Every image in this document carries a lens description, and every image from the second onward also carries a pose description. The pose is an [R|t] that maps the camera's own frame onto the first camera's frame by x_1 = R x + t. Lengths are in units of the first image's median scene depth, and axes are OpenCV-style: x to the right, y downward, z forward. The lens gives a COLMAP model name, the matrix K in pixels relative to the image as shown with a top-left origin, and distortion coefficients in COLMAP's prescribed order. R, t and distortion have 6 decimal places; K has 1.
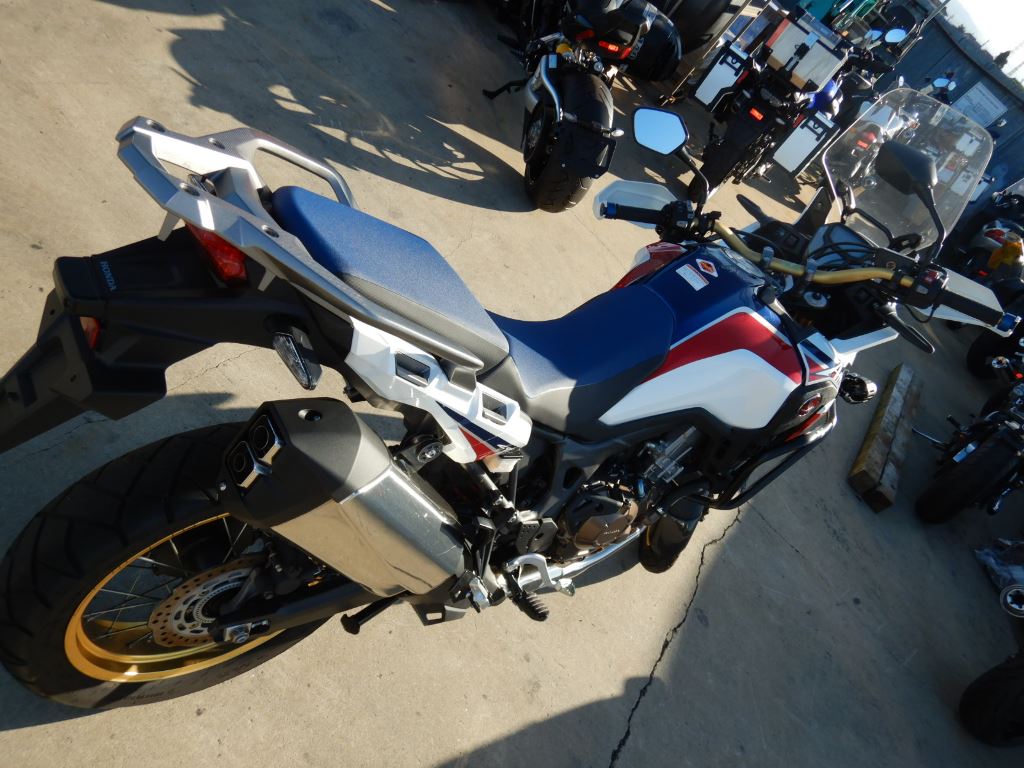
lens RADIAL K [[732.3, 0, 511.0], [0, 732.3, 382.8], [0, 0, 1]] dist [0.022547, -0.008004]
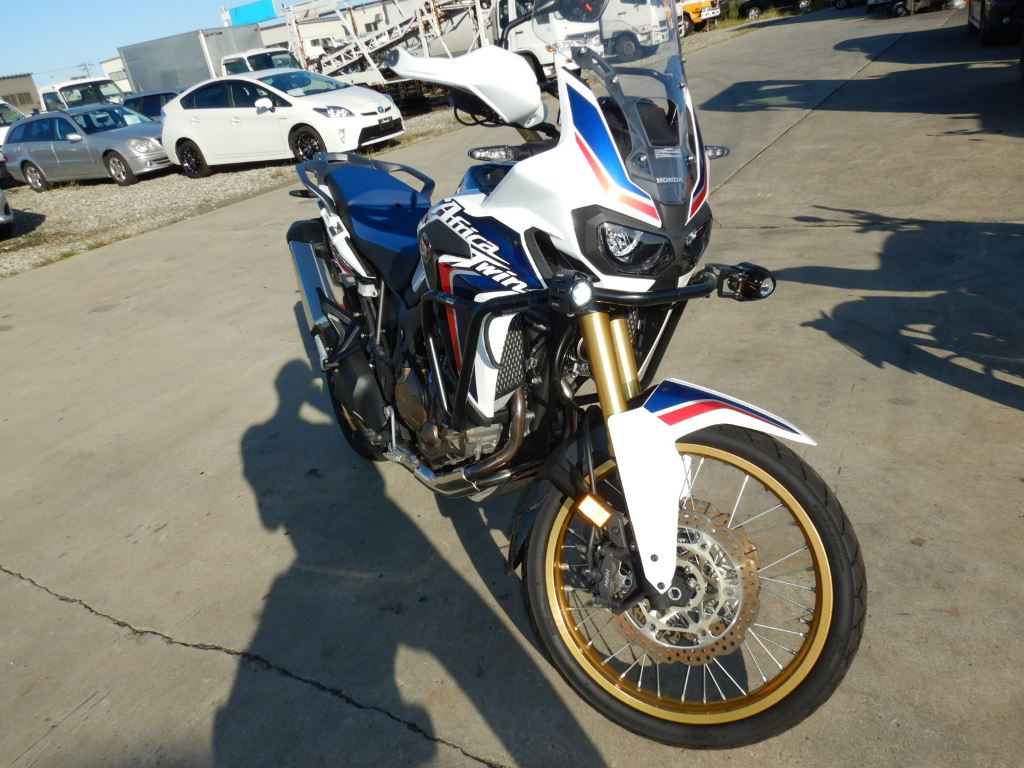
lens RADIAL K [[732.3, 0, 513.6], [0, 732.3, 373.6], [0, 0, 1]] dist [0.022547, -0.008004]
pose [[-0.043790, -0.172700, -0.984001, 1.334228], [-0.587199, 0.801303, -0.114503, 0.210030], [0.808257, 0.572790, -0.136499, 1.327372]]
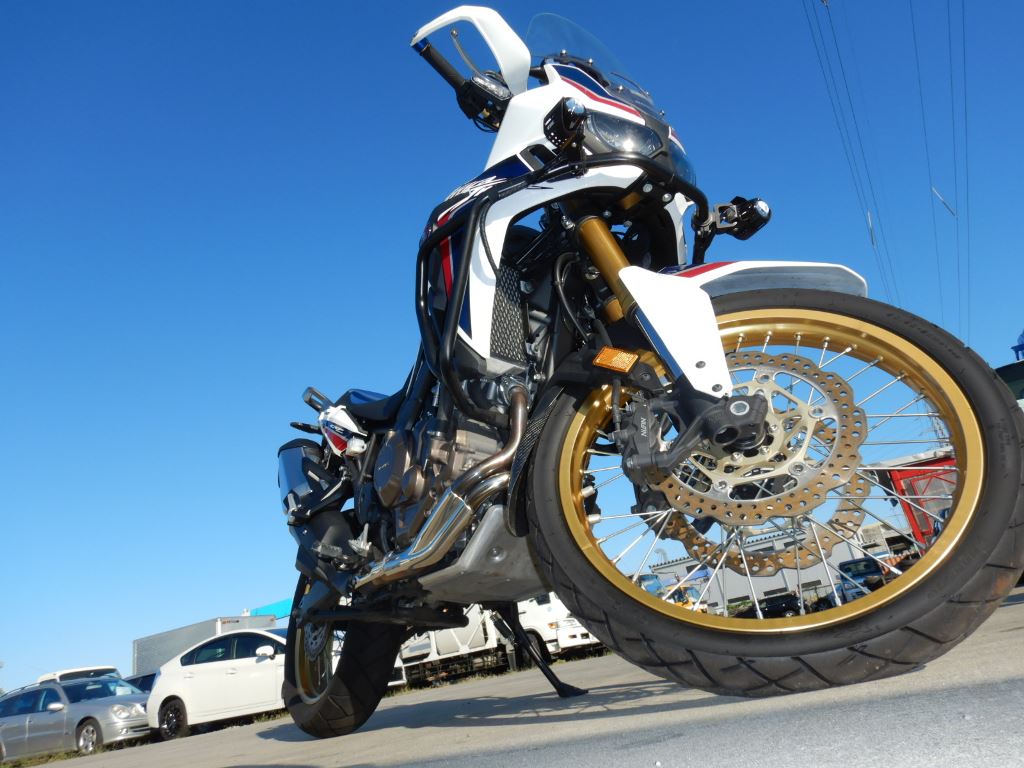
lens RADIAL K [[732.3, 0, 513.4], [0, 732.3, 388.2], [0, 0, 1]] dist [0.022547, -0.008004]
pose [[-0.057049, -0.824664, -0.562739, 0.793972], [-0.579825, 0.486222, -0.653751, 0.719603], [0.812741, 0.288994, -0.505899, 1.668966]]
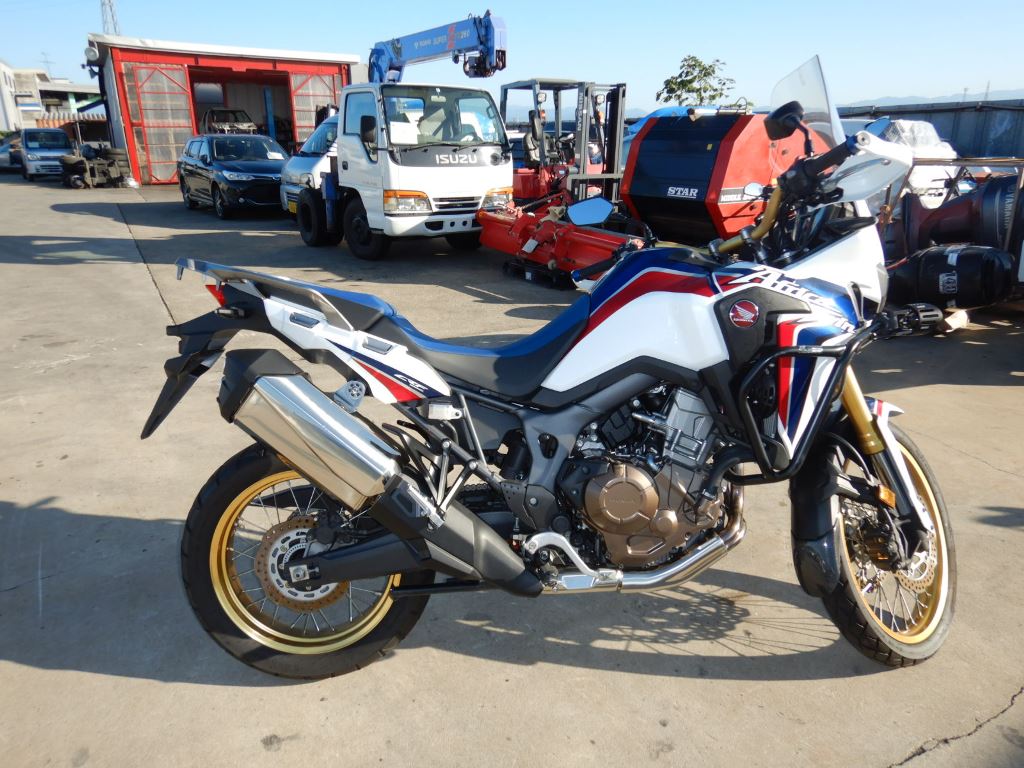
lens RADIAL K [[732.3, 0, 511.4], [0, 732.3, 381.5], [0, 0, 1]] dist [0.022547, -0.008004]
pose [[0.731288, -0.425063, -0.533422, 0.677333], [0.032522, 0.802905, -0.595219, 0.710441], [0.681293, 0.417929, 0.600979, 0.201364]]
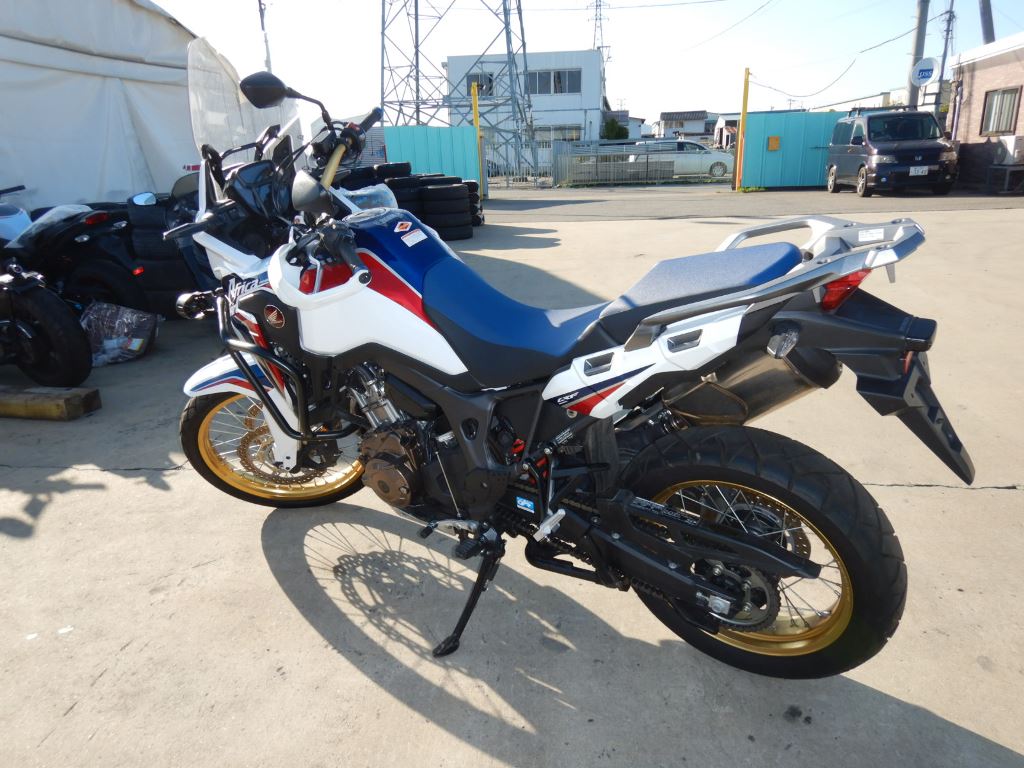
lens RADIAL K [[732.3, 0, 507.8], [0, 732.3, 375.5], [0, 0, 1]] dist [0.022547, -0.008004]
pose [[-0.379469, -0.741063, 0.553921, -0.594493], [0.497740, 0.341165, 0.797409, -0.882486], [-0.779909, 0.578300, 0.239395, 0.695071]]
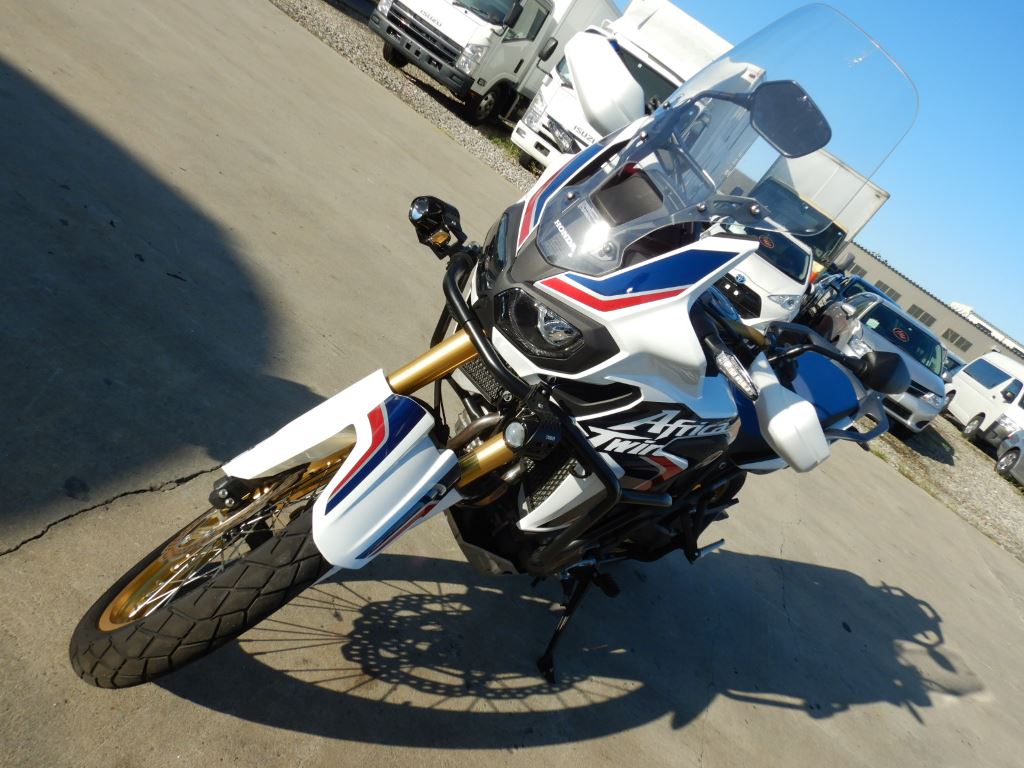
lens RADIAL K [[732.3, 0, 522.1], [0, 732.3, 382.3], [0, 0, 1]] dist [0.022547, -0.008004]
pose [[-0.365683, -0.774198, -0.516618, 0.815465], [-0.758820, -0.073419, 0.647149, -0.580274], [-0.538951, 0.628671, -0.560629, 1.723476]]
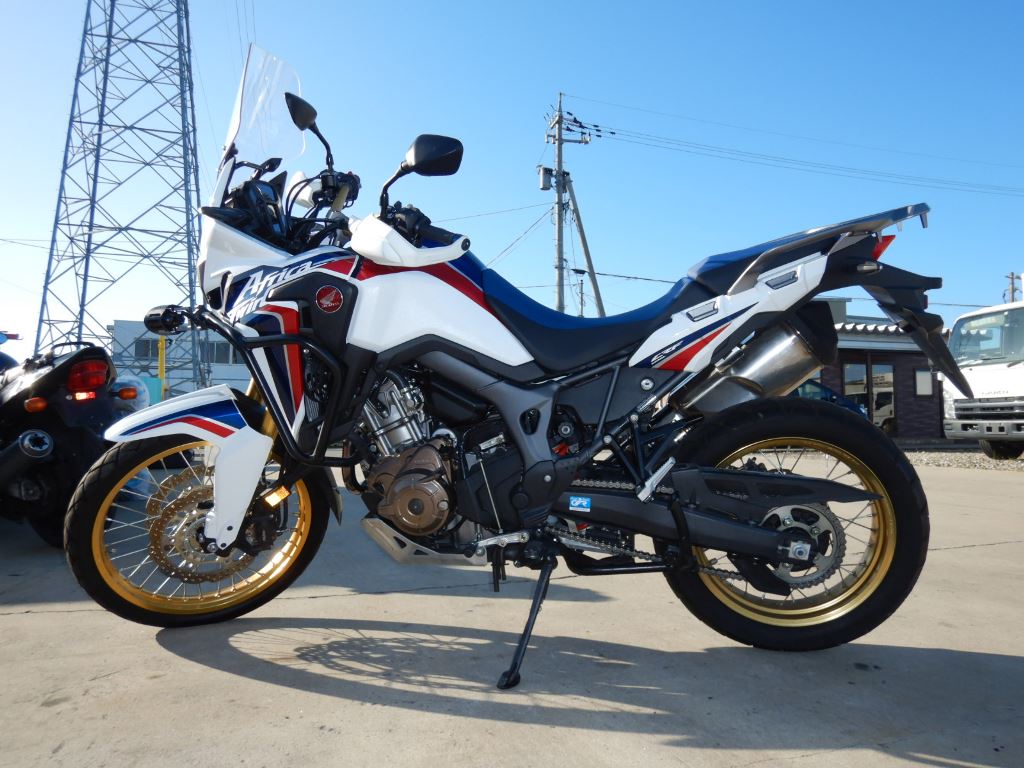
lens RADIAL K [[732.3, 0, 508.8], [0, 732.3, 371.8], [0, 0, 1]] dist [0.022547, -0.008004]
pose [[-0.641969, -0.520549, 0.562942, -0.578095], [0.152313, 0.632997, 0.759023, -0.885655], [-0.751449, 0.573013, -0.327078, 1.394153]]
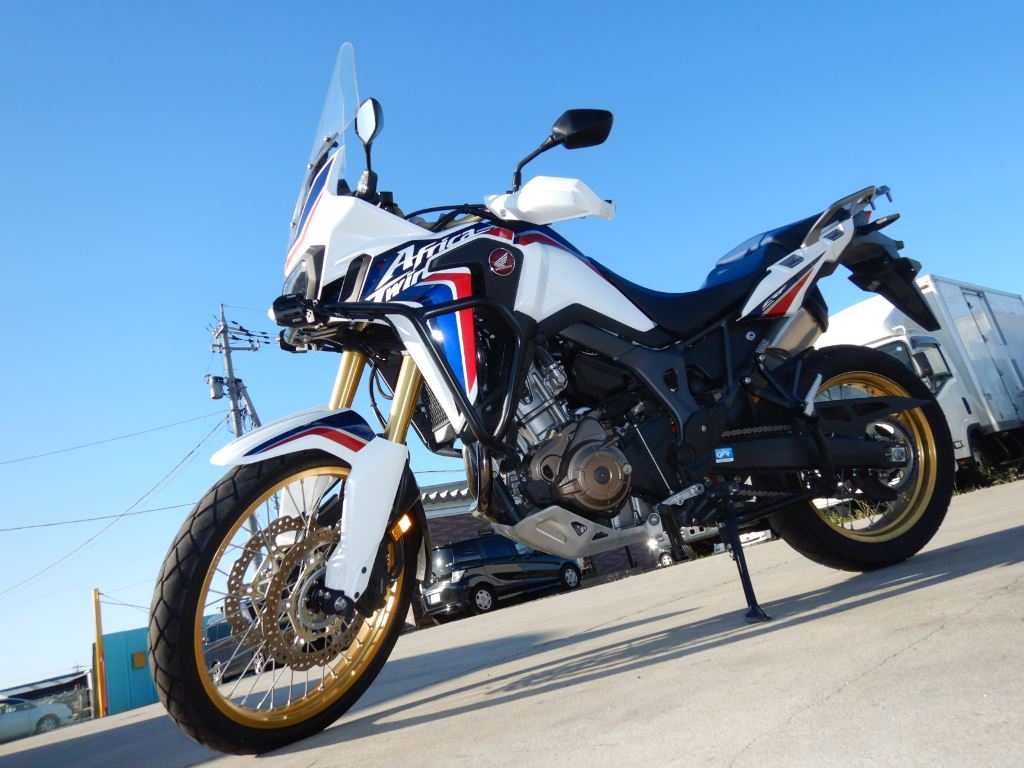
lens RADIAL K [[732.3, 0, 517.5], [0, 732.3, 369.7], [0, 0, 1]] dist [0.022547, -0.008004]
pose [[-0.911050, -0.273455, 0.308560, -0.145845], [-0.049777, 0.815875, 0.576082, -0.660626], [-0.409279, 0.509480, -0.756915, 2.015754]]
